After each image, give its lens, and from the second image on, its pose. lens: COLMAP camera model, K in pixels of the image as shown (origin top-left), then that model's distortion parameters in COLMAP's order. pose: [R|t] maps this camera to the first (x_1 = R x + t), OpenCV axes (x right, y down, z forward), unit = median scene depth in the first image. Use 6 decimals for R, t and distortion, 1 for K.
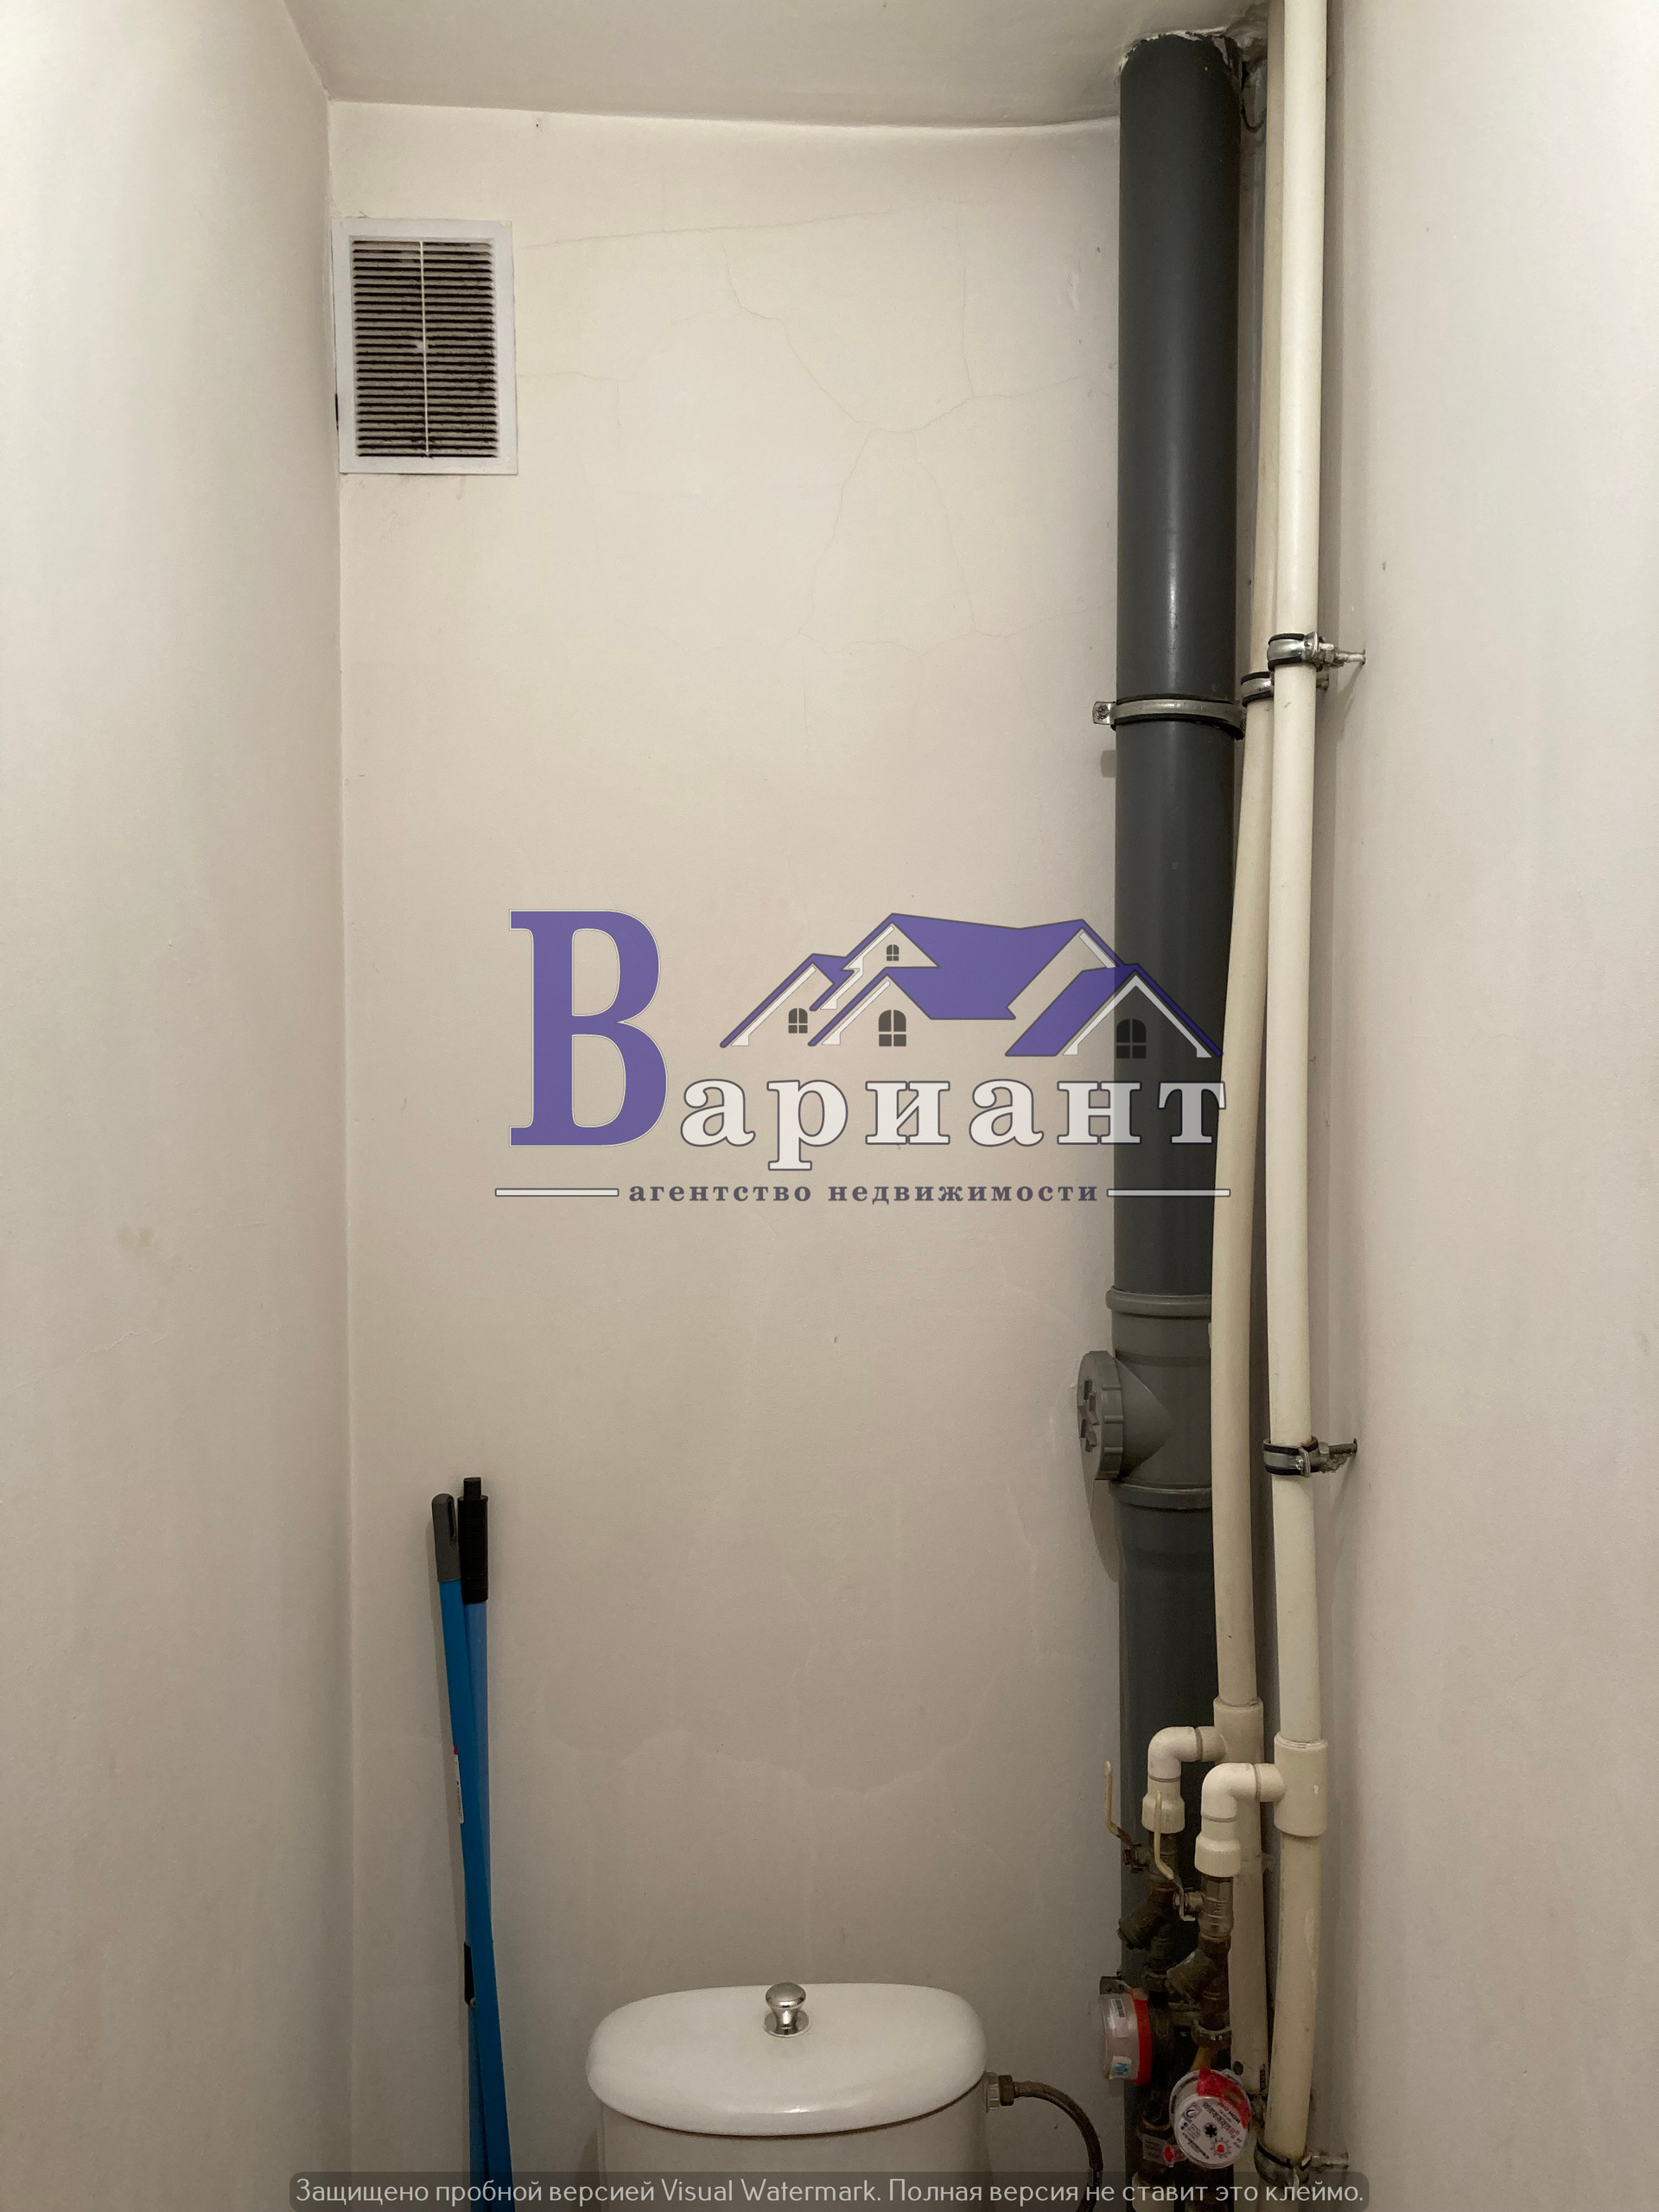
lens RADIAL K [[1796.6, 0, 831.7], [0, 1796.6, 1097.8], [0, 0, 1]] dist [0.056884, -0.061371]
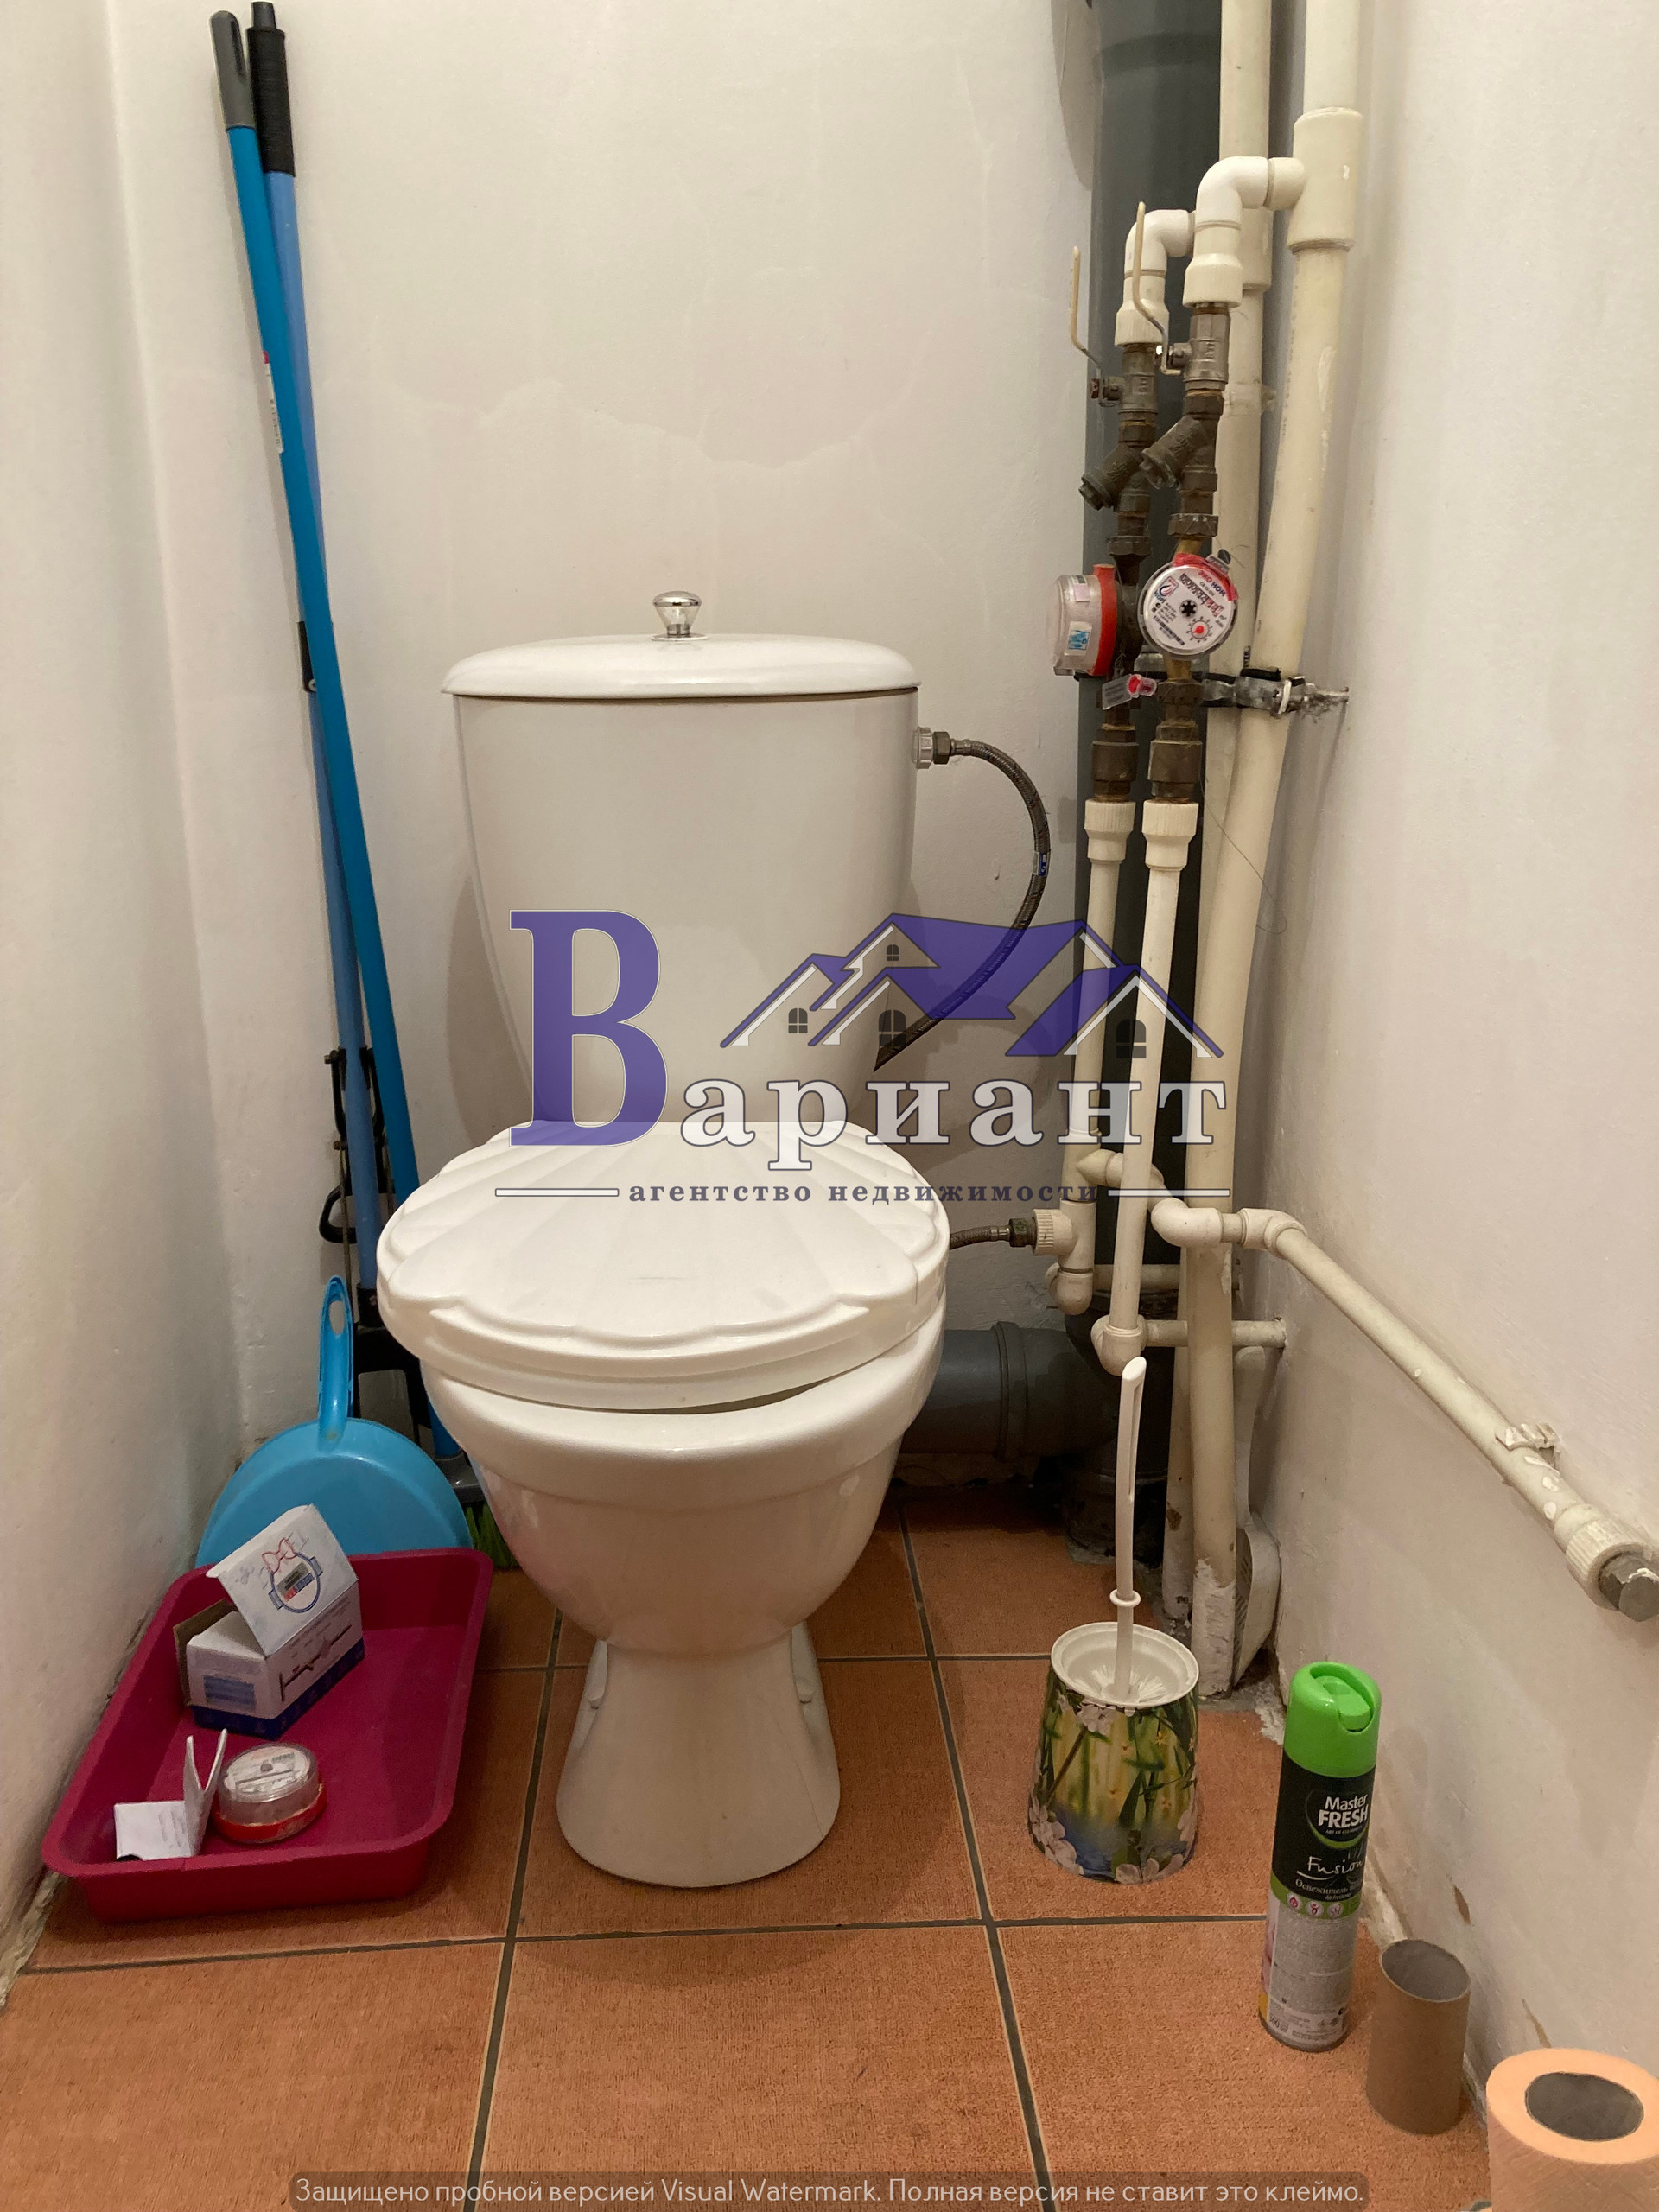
lens RADIAL K [[1796.6, 0, 823.3], [0, 1796.6, 1124.5], [0, 0, 1]] dist [0.056884, -0.061371]
pose [[0.999698, -0.007416, 0.023440, 0.020491], [0.001947, 0.974307, 0.225215, 0.560631], [-0.024508, -0.225101, 0.974027, 0.142684]]
